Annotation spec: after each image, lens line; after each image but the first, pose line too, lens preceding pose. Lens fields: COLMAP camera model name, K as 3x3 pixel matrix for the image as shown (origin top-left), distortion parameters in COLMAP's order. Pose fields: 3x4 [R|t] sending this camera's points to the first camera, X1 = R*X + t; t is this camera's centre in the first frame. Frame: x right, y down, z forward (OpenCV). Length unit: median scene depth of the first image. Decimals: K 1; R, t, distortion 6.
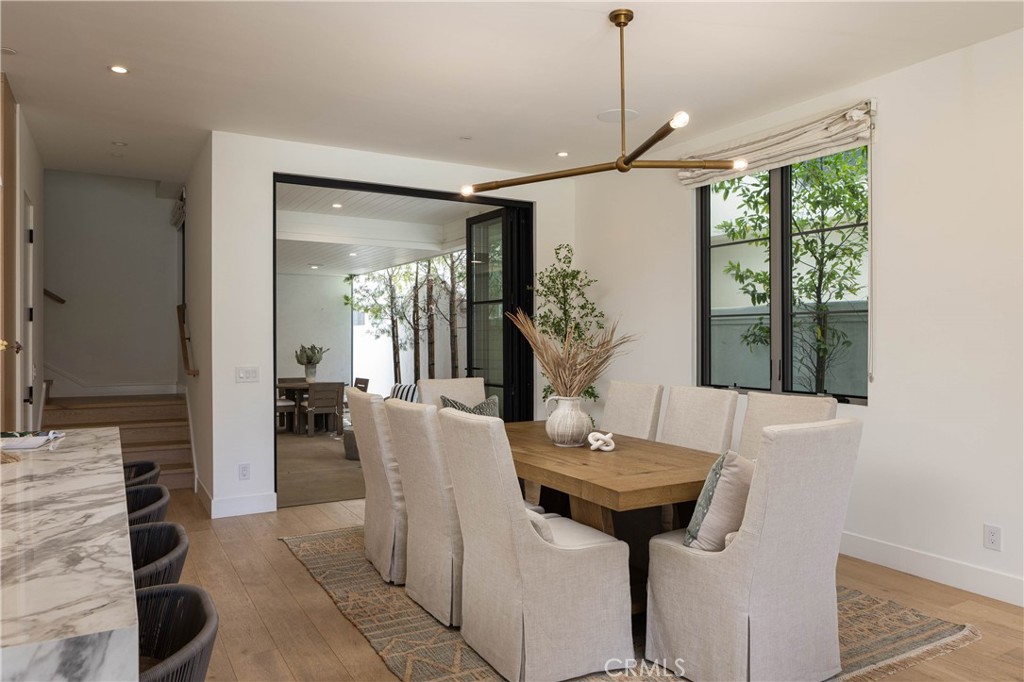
lens RADIAL K [[702.1, 0, 513.8], [0, 702.1, 364.9], [0, 0, 1]] dist [-0.006568, -0.001560]
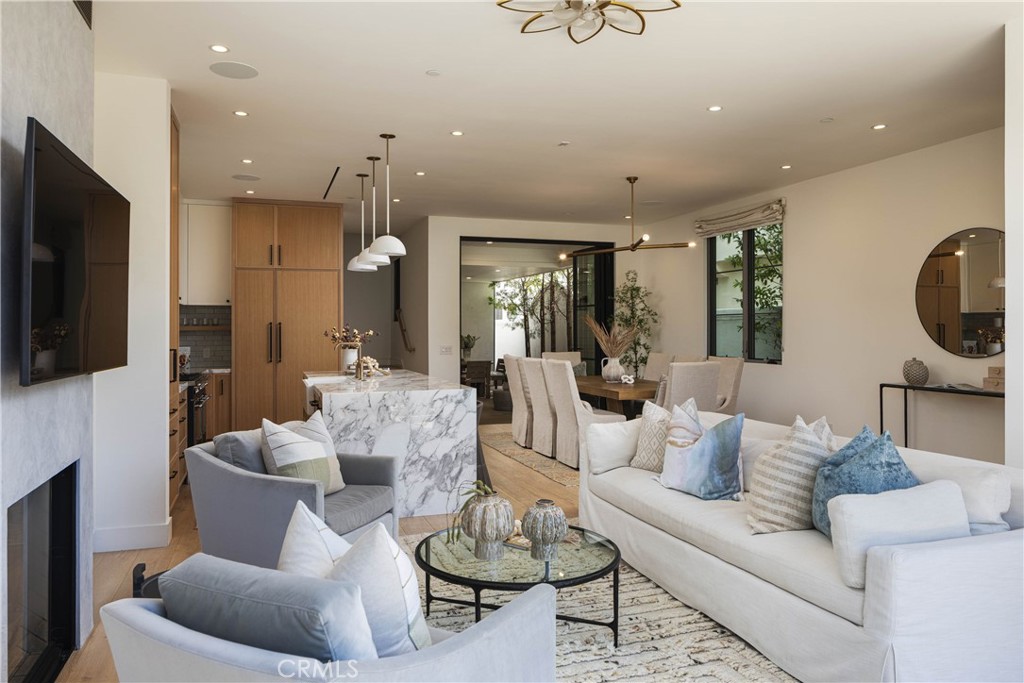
lens RADIAL K [[706.6, 0, 501.4], [0, 706.6, 338.1], [0, 0, 1]] dist [-0.004958, -0.000683]
pose [[0.979632, -0.001417, -0.200795, 0.059007], [-0.003838, 0.999660, -0.025778, 0.014409], [0.200763, 0.026024, 0.979294, -0.358998]]
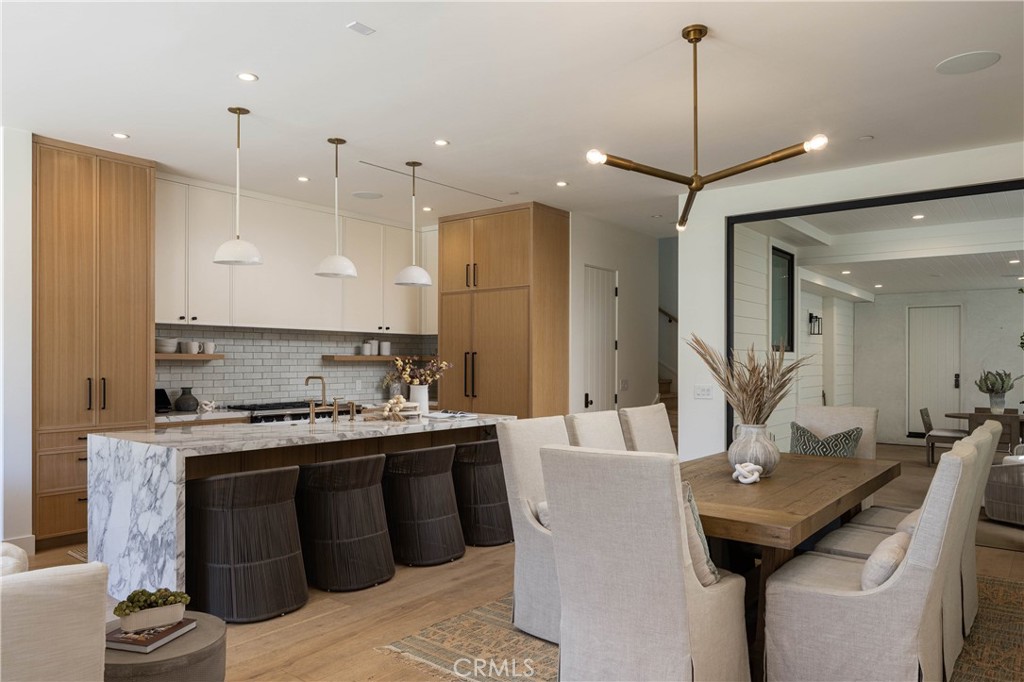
lens RADIAL K [[706.6, 0, 501.4], [0, 706.6, 337.6], [0, 0, 1]] dist [-0.004958, -0.000683]
pose [[0.368817, -0.024351, -0.929183, 0.298727], [-0.041407, 0.998234, -0.042596, -0.006691], [0.928579, 0.054185, 0.367157, 0.107798]]
